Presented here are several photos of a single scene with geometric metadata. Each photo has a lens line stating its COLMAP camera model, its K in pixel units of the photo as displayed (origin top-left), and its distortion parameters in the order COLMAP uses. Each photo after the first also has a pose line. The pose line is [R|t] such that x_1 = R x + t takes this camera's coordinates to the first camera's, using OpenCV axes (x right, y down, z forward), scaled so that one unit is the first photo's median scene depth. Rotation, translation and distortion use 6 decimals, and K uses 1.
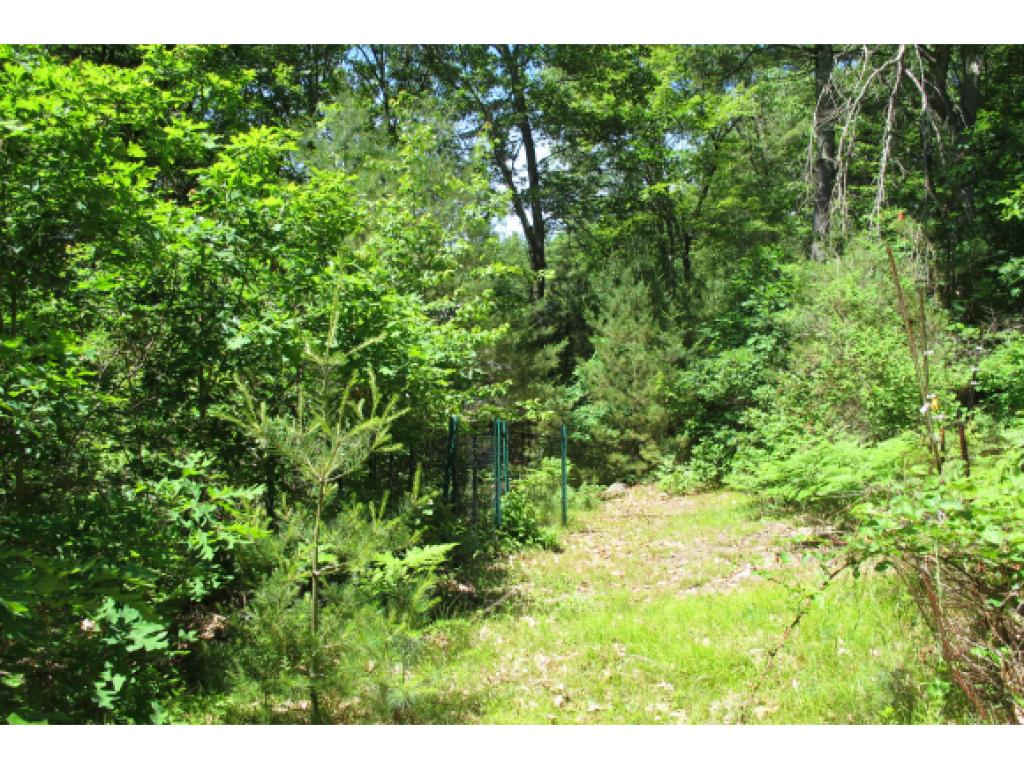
lens RADIAL K [[860.2, 0, 506.6], [0, 860.2, 380.3], [0, 0, 1]] dist [-0.150875, 0.101298]
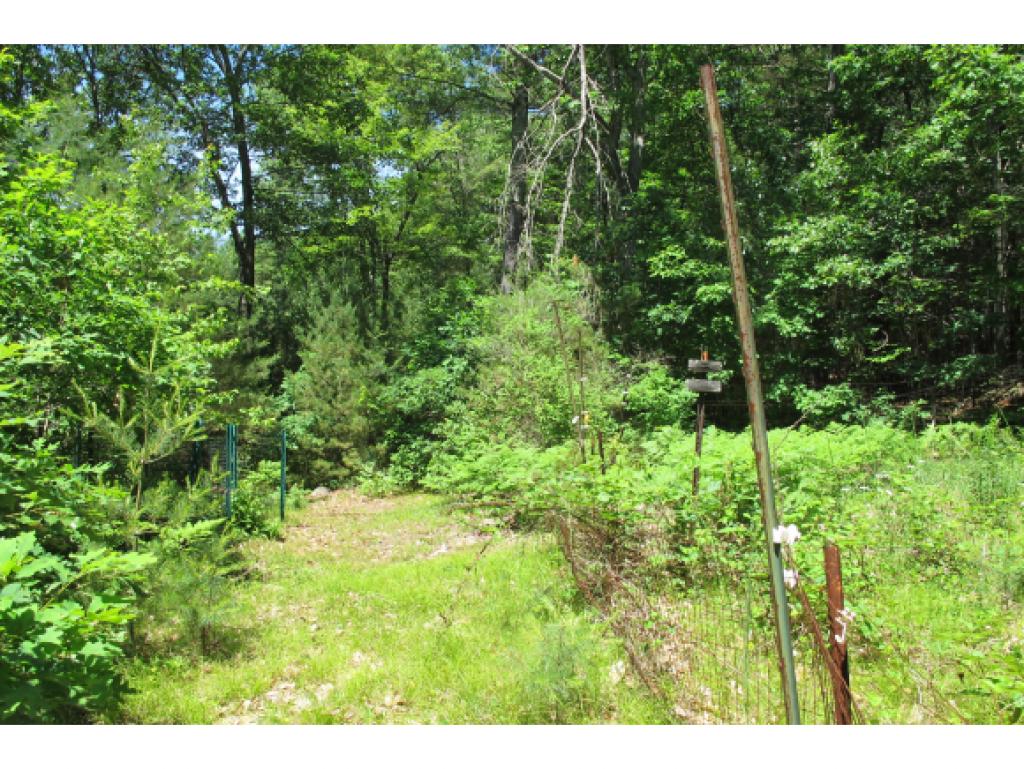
lens RADIAL K [[860.2, 0, 516.3], [0, 860.2, 378.8], [0, 0, 1]] dist [-0.150875, 0.101298]
pose [[0.932321, 0.035999, 0.359835, -0.035659], [-0.029793, 0.999296, -0.022781, 0.000107], [-0.360402, 0.010518, 0.932738, -0.100591]]
